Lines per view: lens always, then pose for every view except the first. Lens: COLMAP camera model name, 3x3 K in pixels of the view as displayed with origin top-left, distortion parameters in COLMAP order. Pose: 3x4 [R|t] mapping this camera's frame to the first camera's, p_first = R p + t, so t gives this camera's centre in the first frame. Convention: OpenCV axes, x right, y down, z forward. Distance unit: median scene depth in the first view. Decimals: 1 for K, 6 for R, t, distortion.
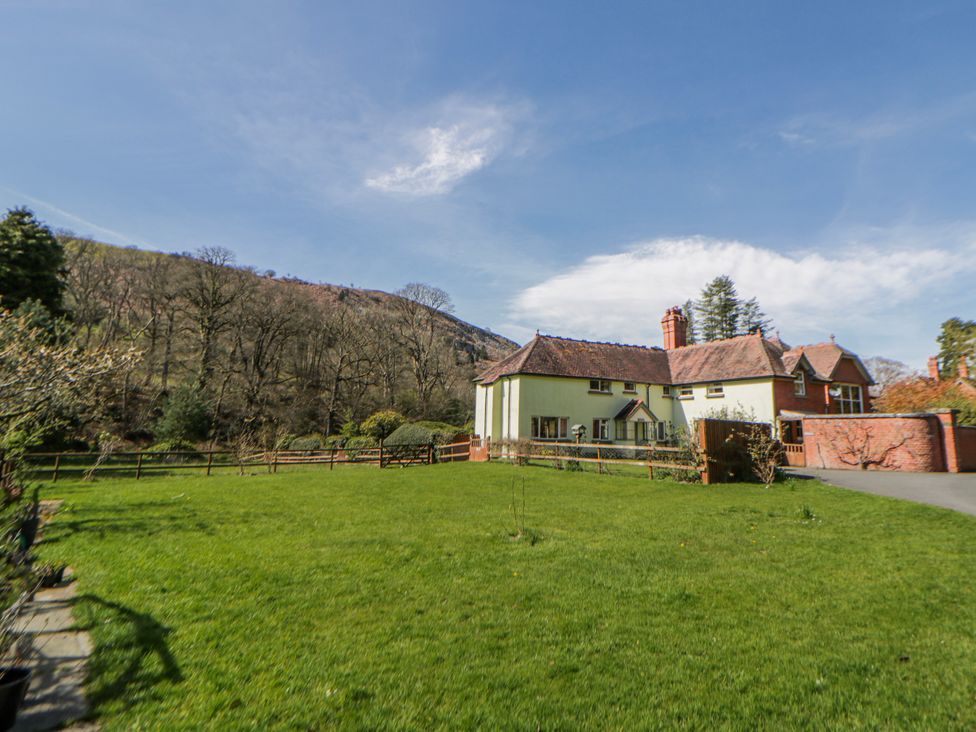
lens RADIAL K [[507.5, 0, 505.8], [0, 507.5, 342.1], [0, 0, 1]] dist [0.014803, -0.015556]
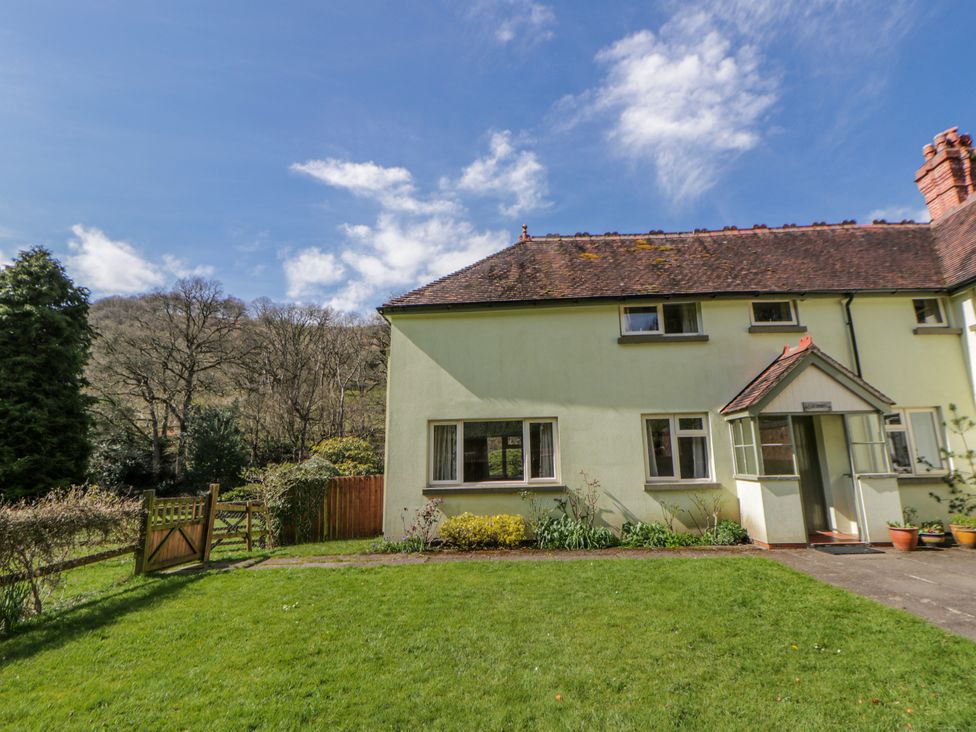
lens RADIAL K [[507.5, 0, 505.8], [0, 507.5, 342.1], [0, 0, 1]] dist [0.014803, -0.015556]
pose [[0.878274, -0.155660, -0.452111, 0.236586], [0.127087, 0.987511, -0.093115, 0.115425], [0.460959, 0.024323, 0.887088, 0.629954]]
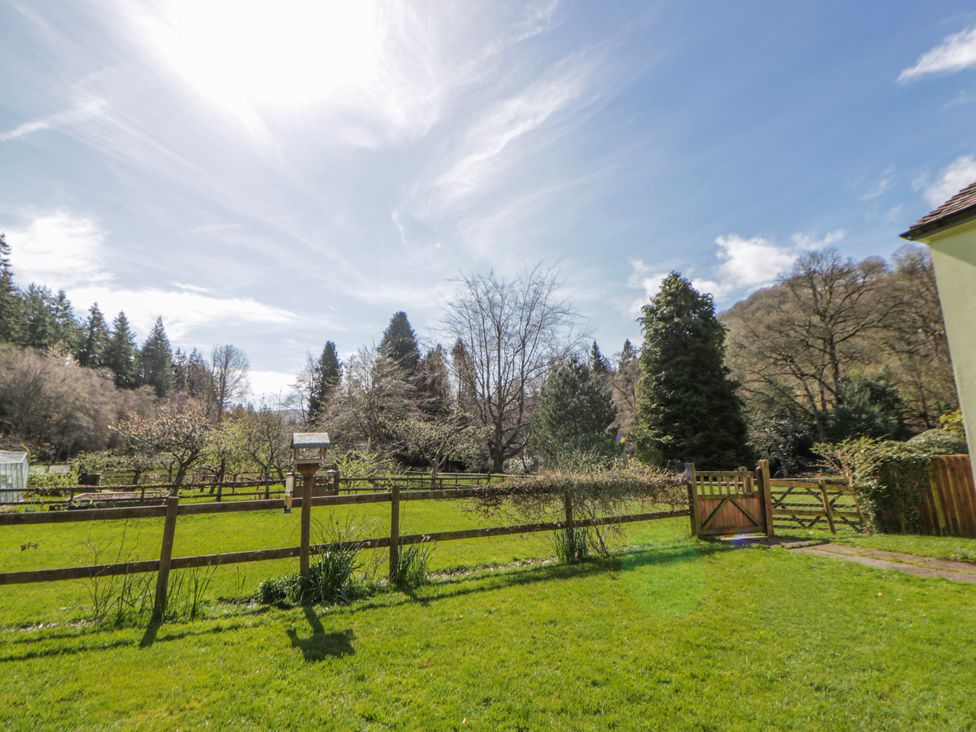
lens RADIAL K [[507.5, 0, 505.8], [0, 507.5, 342.1], [0, 0, 1]] dist [0.014803, -0.015556]
pose [[-0.071833, -0.231017, -0.970294, 0.260216], [0.187230, 0.952391, -0.240615, 0.125448], [0.979686, -0.198952, -0.025160, 0.689654]]
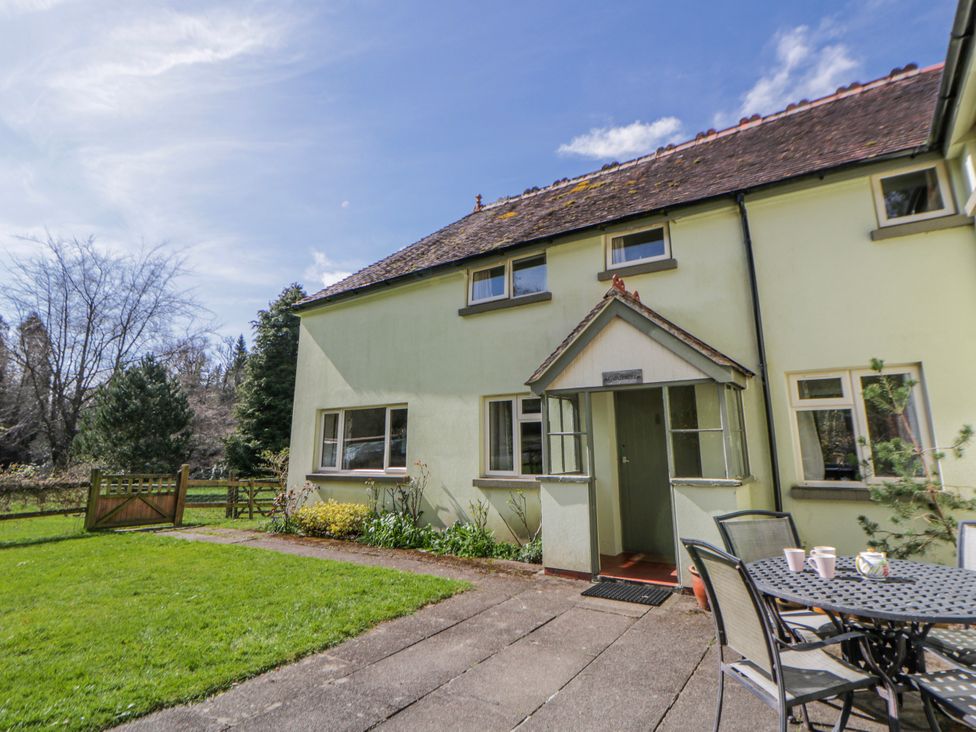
lens RADIAL K [[536.8, 0, 499.9], [0, 536.8, 338.0], [0, 0, 1]] dist [0.035250, -0.001268]
pose [[0.482592, -0.207620, -0.850881, 0.410681], [0.170581, 0.975174, -0.141200, 0.152271], [0.859073, -0.077002, 0.506027, 0.816138]]
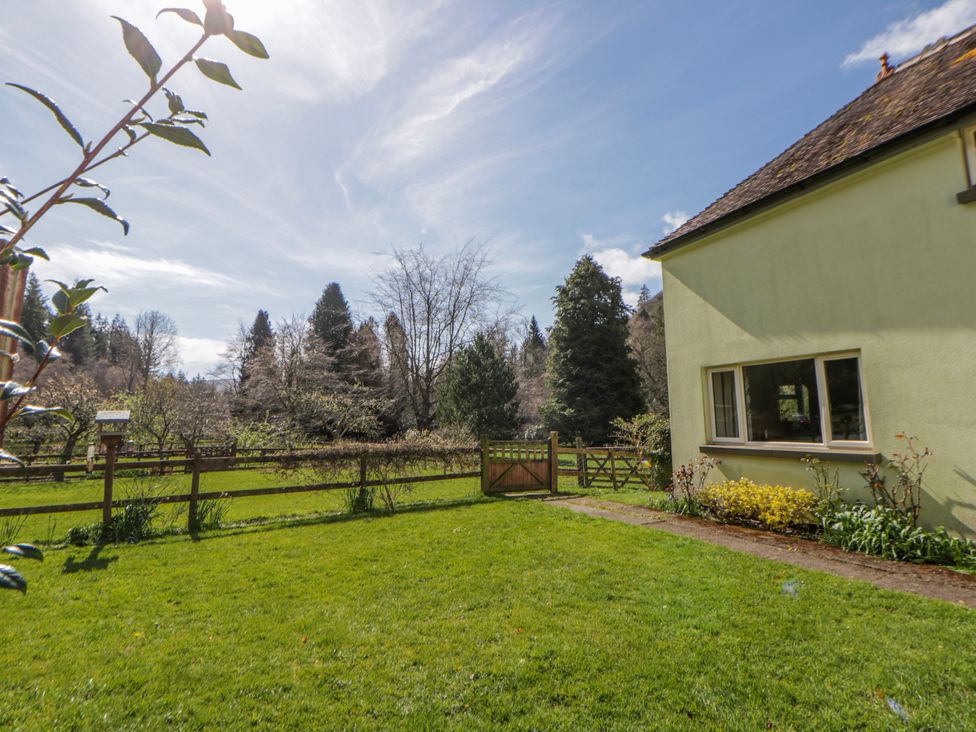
lens RADIAL K [[515.9, 0, 513.9], [0, 515.9, 356.0], [0, 0, 1]] dist [0.005662, -0.010928]
pose [[0.028833, -0.149498, -0.988341, 0.313370], [0.188724, 0.971784, -0.141488, 0.141514], [0.981607, -0.182445, 0.056234, 0.775792]]
